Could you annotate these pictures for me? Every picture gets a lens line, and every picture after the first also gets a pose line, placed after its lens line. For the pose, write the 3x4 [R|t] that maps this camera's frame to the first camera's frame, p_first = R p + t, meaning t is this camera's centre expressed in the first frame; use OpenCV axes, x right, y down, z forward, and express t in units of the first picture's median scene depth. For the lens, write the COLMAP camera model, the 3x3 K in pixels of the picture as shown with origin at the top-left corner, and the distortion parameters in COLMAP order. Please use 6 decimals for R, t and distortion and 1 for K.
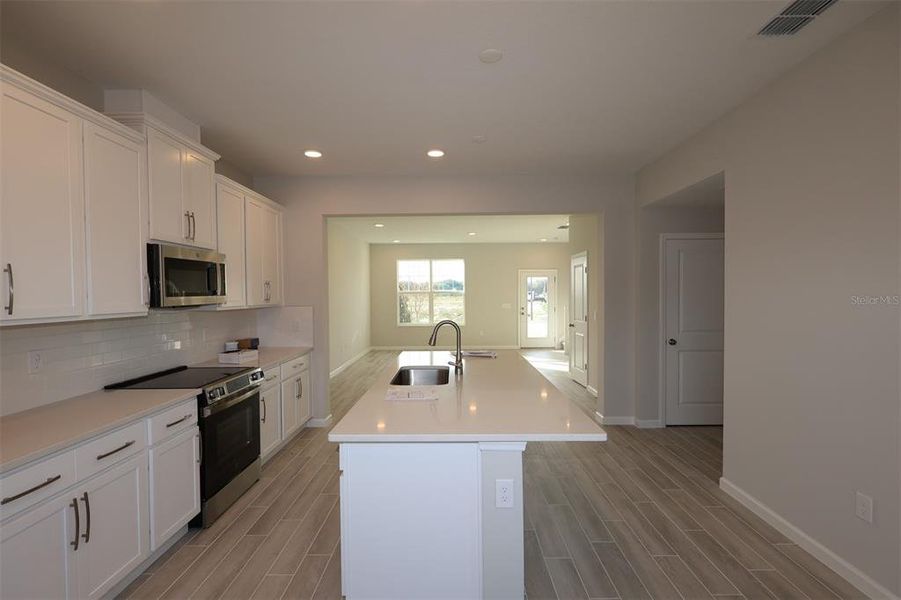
lens RADIAL K [[420.7, 0, 450.5], [0, 420.7, 300.0], [0, 0, 1]] dist [0.001340, 0.000046]
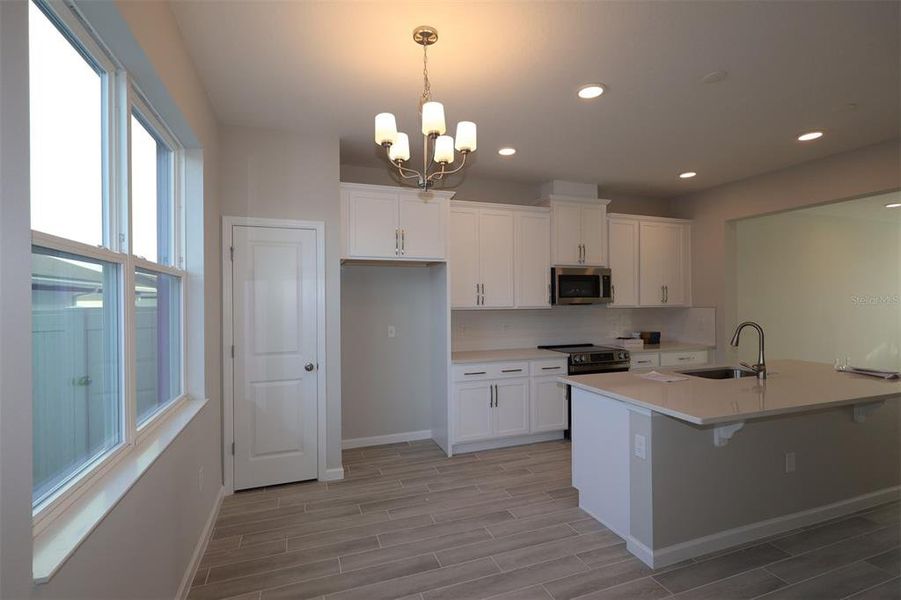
lens RADIAL K [[420.7, 0, 450.5], [0, 420.7, 300.0], [0, 0, 1]] dist [0.001340, 0.000046]
pose [[0.351309, 0.004311, -0.936250, 0.713905], [-0.012562, 0.999921, -0.000110, 0.005754], [0.936175, 0.011800, 0.351336, -0.014108]]
